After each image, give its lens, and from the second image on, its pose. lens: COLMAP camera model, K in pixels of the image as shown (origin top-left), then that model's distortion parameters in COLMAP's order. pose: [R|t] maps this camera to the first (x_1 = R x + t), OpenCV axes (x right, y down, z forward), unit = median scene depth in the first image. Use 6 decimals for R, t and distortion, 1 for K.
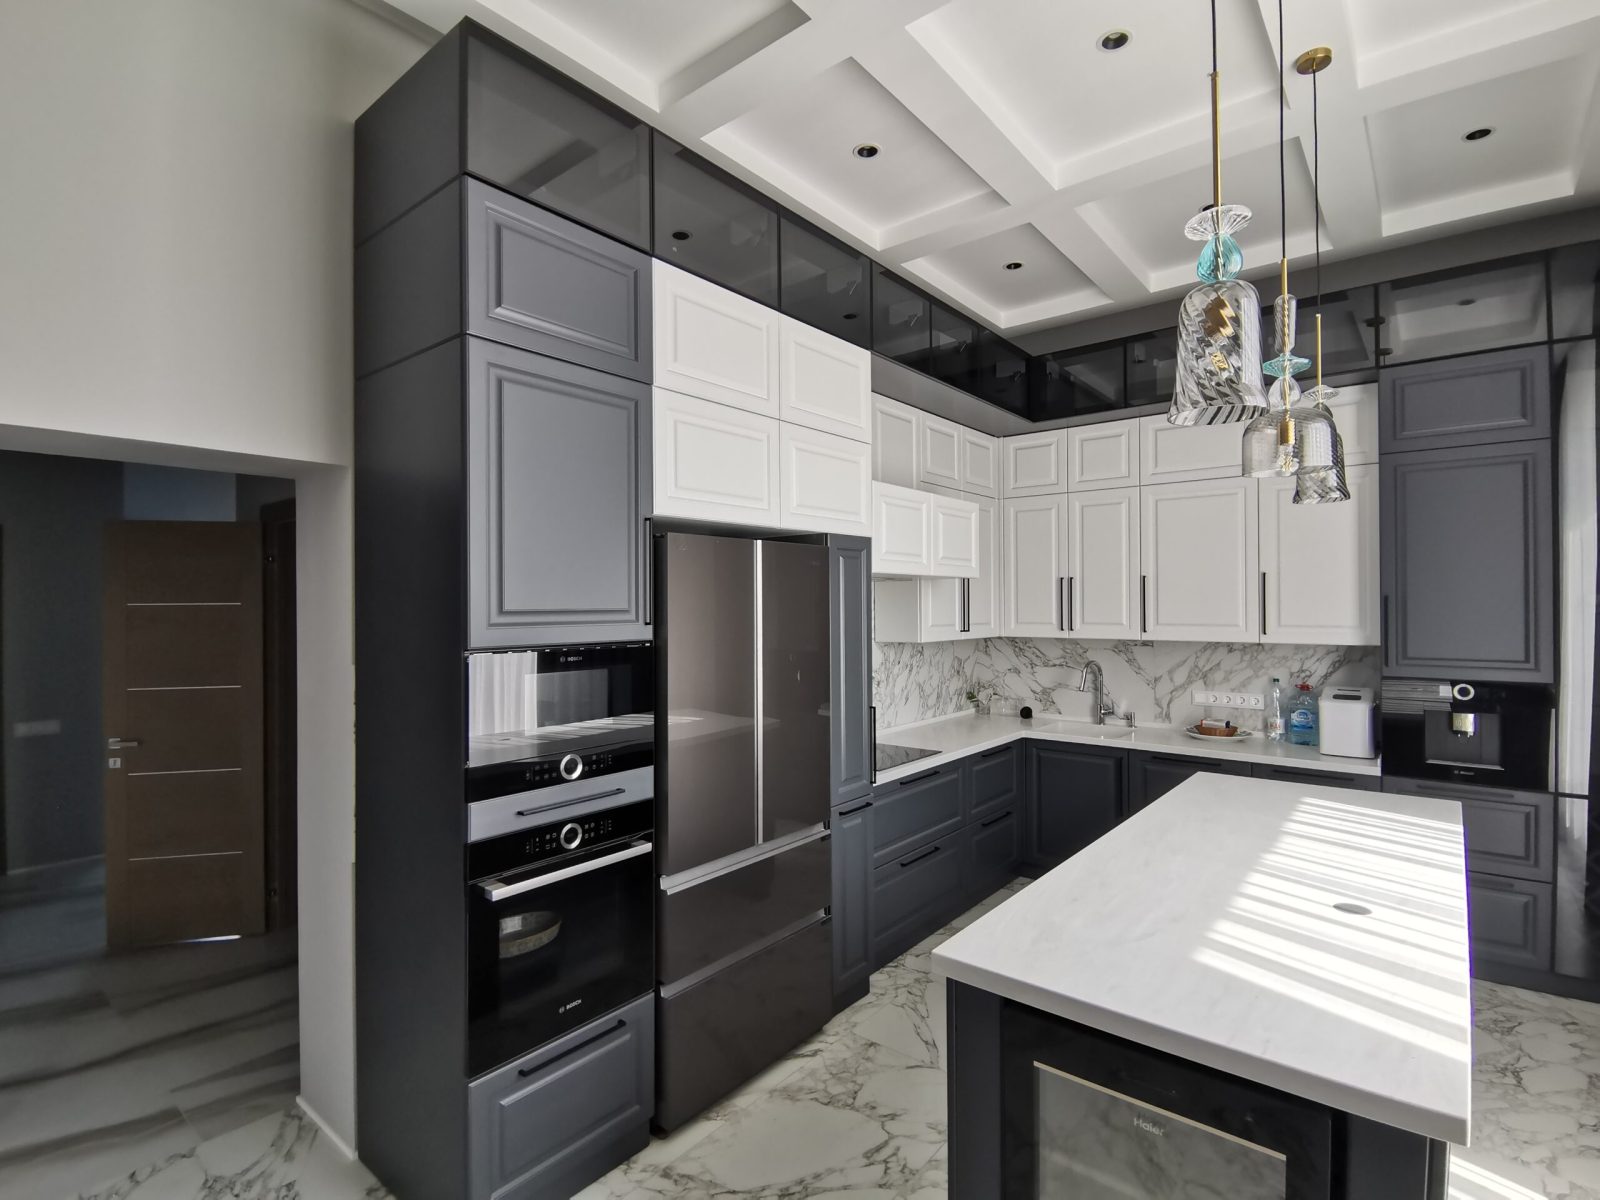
lens RADIAL K [[779.2, 0, 805.4], [0, 779.2, 597.7], [0, 0, 1]] dist [0.014077, -0.020246]
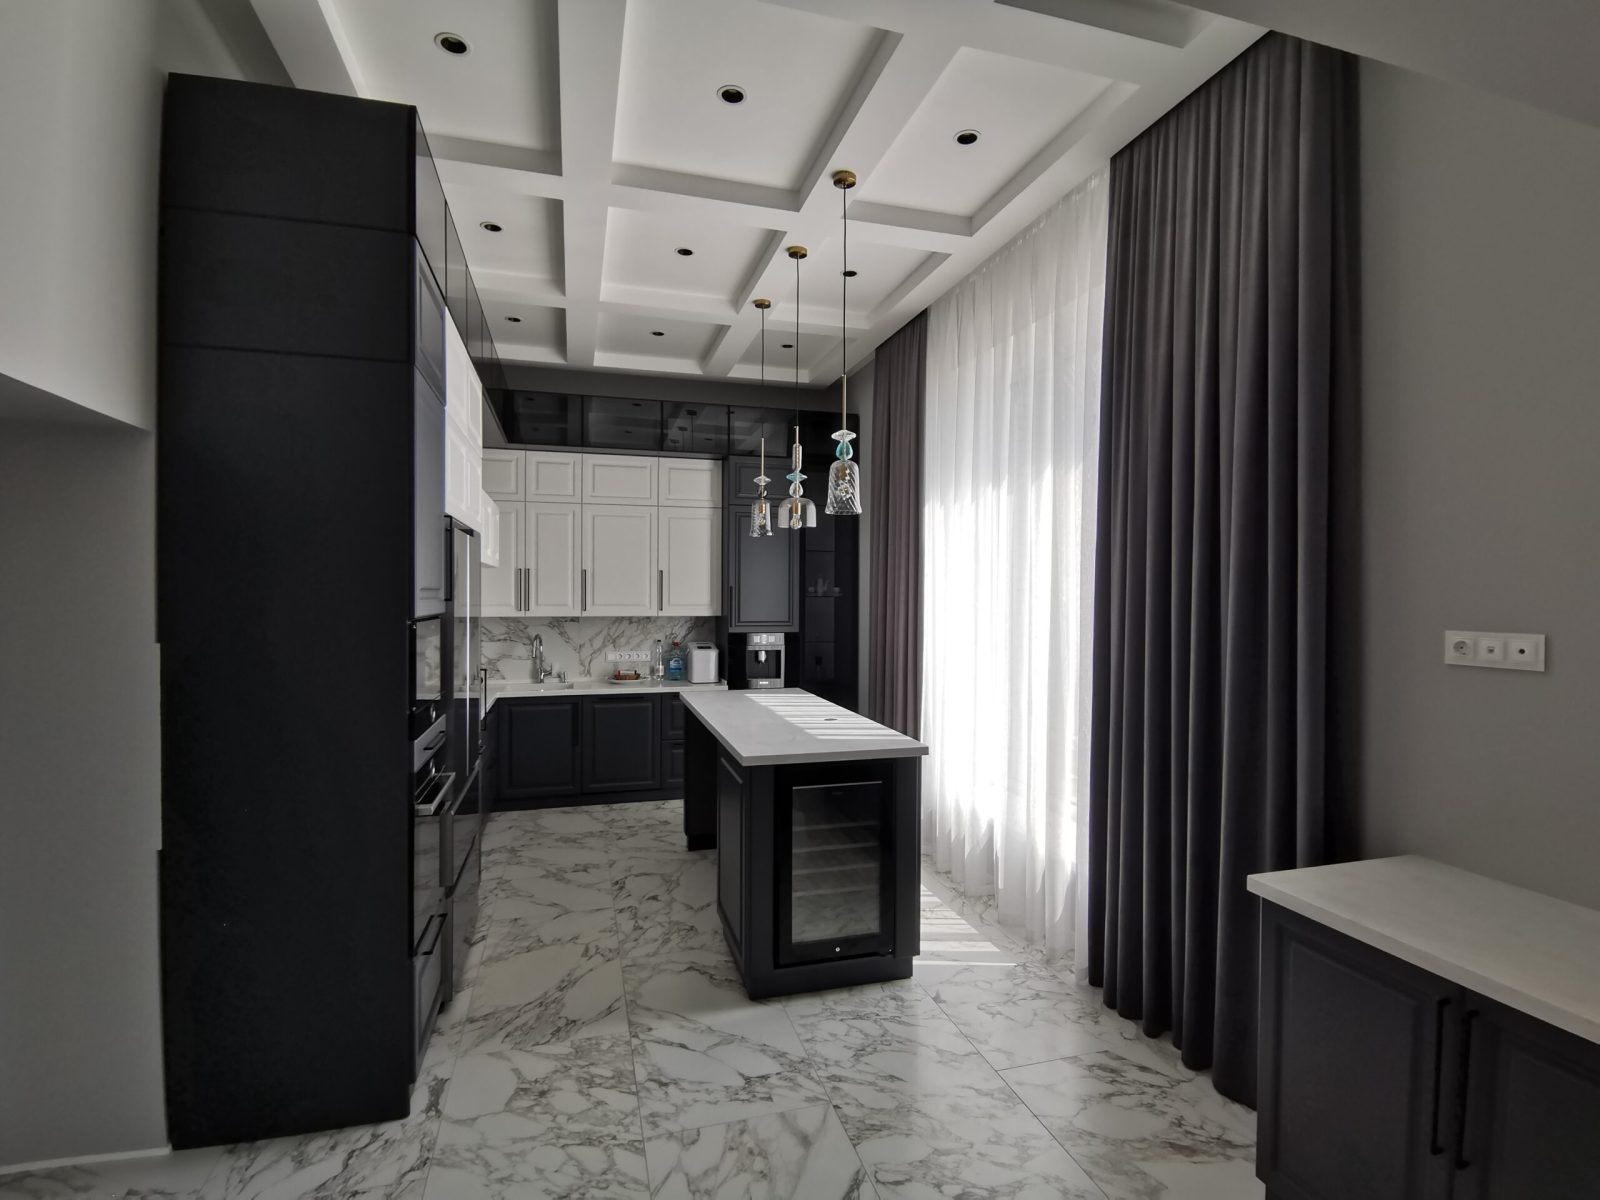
lens RADIAL K [[779.2, 0, 804.4], [0, 779.2, 601.3], [0, 0, 1]] dist [0.014077, -0.020246]
pose [[0.563880, -0.002080, 0.825854, -0.725243], [-0.011704, 0.999876, 0.010510, 0.012808], [-0.825774, -0.015592, 0.563785, -0.141714]]
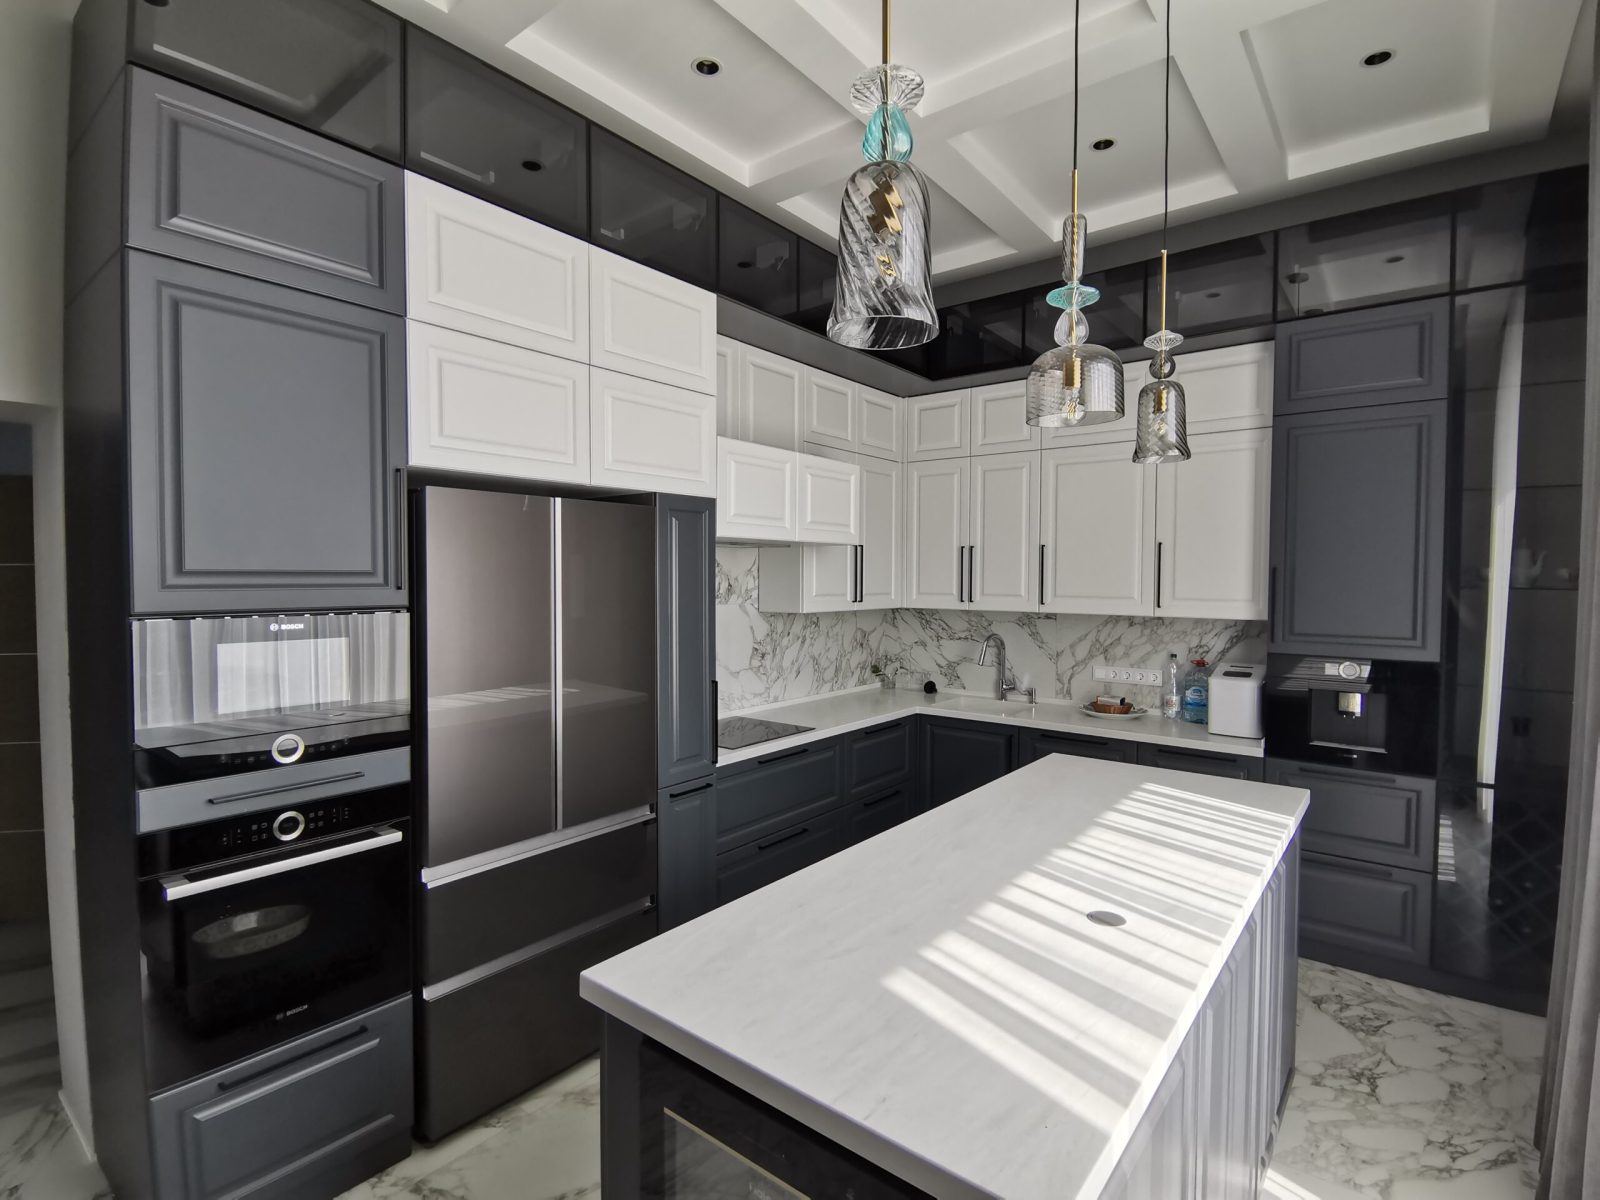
lens RADIAL K [[779.2, 0, 807.2], [0, 779.2, 598.0], [0, 0, 1]] dist [0.014077, -0.020246]
pose [[0.999804, 0.008883, 0.017711, 0.197309], [-0.009536, 0.999265, 0.037115, 0.005555], [-0.017369, -0.037277, 0.999154, 0.081124]]
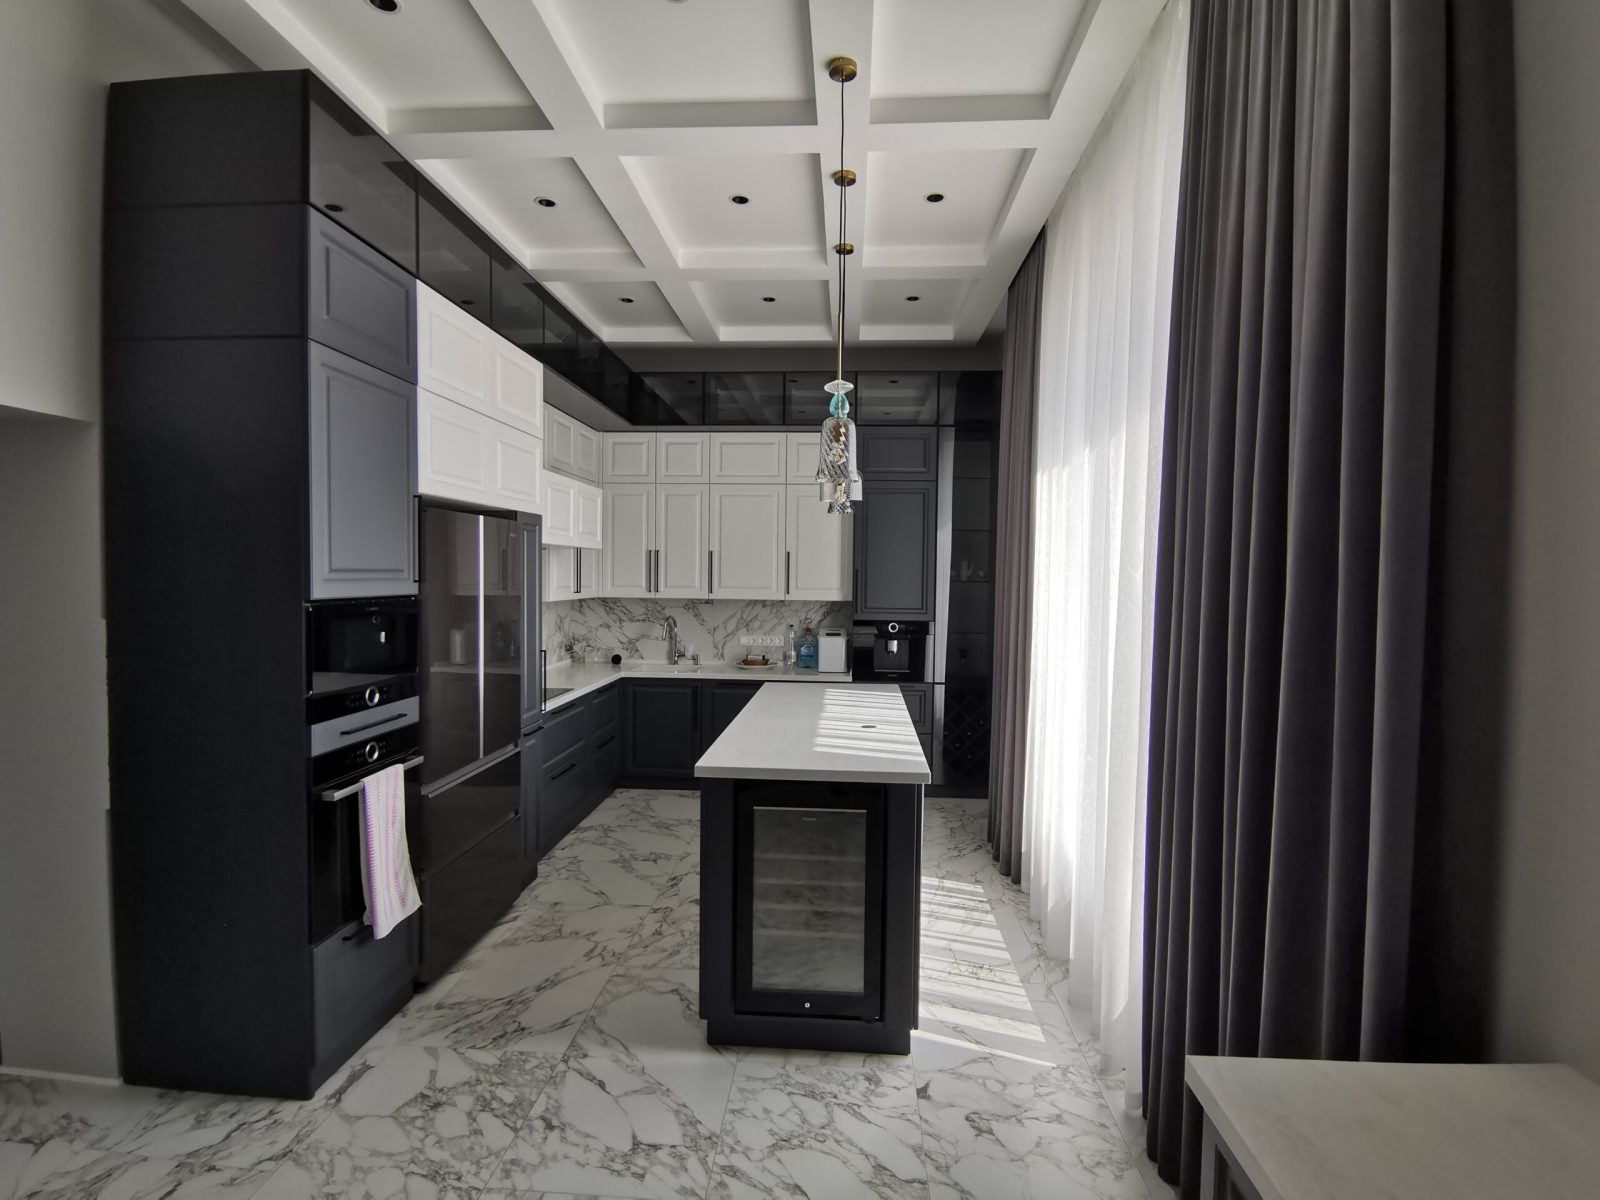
lens RADIAL K [[779.2, 0, 803.4], [0, 779.2, 600.2], [0, 0, 1]] dist [0.014077, -0.020246]
pose [[0.811377, -0.005912, 0.584494, -0.340144], [-0.019469, 0.999121, 0.037132, 0.004345], [-0.584199, -0.041507, 0.810548, -0.286063]]
